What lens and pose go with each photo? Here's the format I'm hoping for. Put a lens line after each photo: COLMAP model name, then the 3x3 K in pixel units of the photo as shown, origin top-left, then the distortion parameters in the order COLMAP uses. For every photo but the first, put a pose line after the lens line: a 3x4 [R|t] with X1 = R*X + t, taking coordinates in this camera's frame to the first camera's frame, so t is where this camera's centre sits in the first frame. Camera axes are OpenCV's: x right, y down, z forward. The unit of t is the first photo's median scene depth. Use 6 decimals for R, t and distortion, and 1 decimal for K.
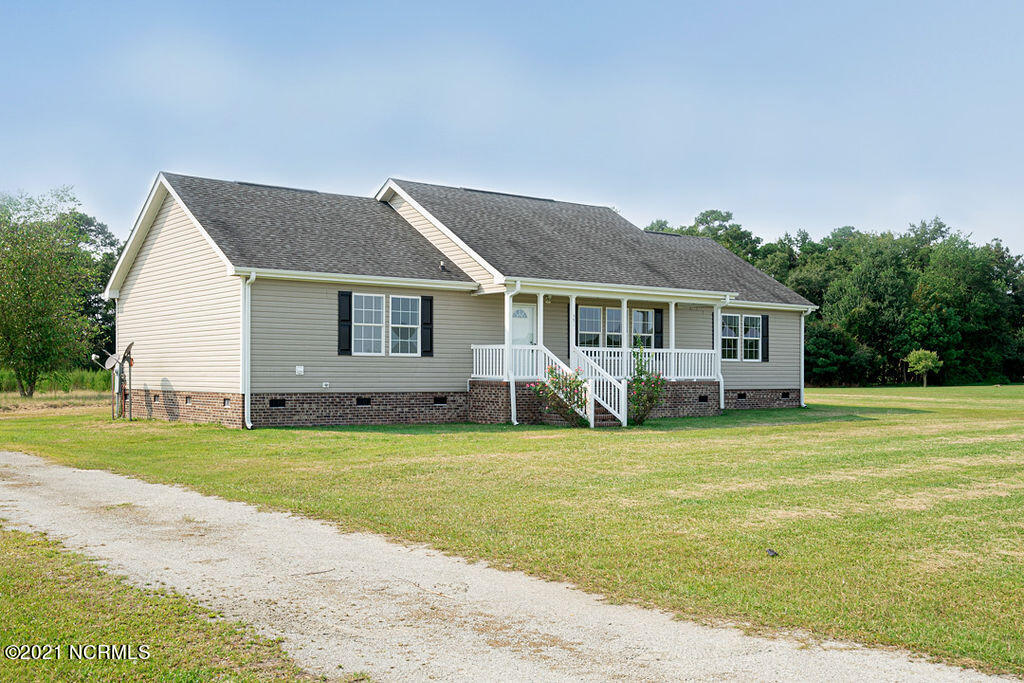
lens RADIAL K [[1035.3, 0, 511.8], [0, 1035.3, 343.4], [0, 0, 1]] dist [0.008760, 0.000000]
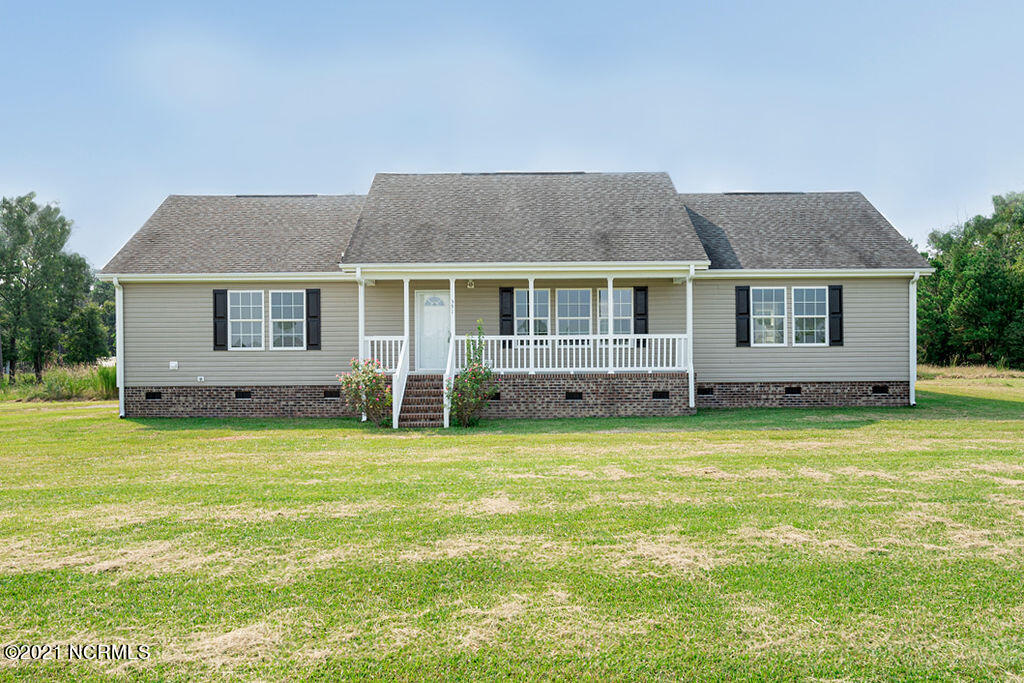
lens RADIAL K [[884.5, 0, 512.0], [0, 884.5, 337.4], [0, 0, 1]] dist [-0.016672, -0.001893]
pose [[0.805052, -0.027999, -0.592543, 0.523153], [0.027438, 0.999574, -0.009954, 0.013084], [0.592569, -0.008244, 0.805478, 0.392264]]
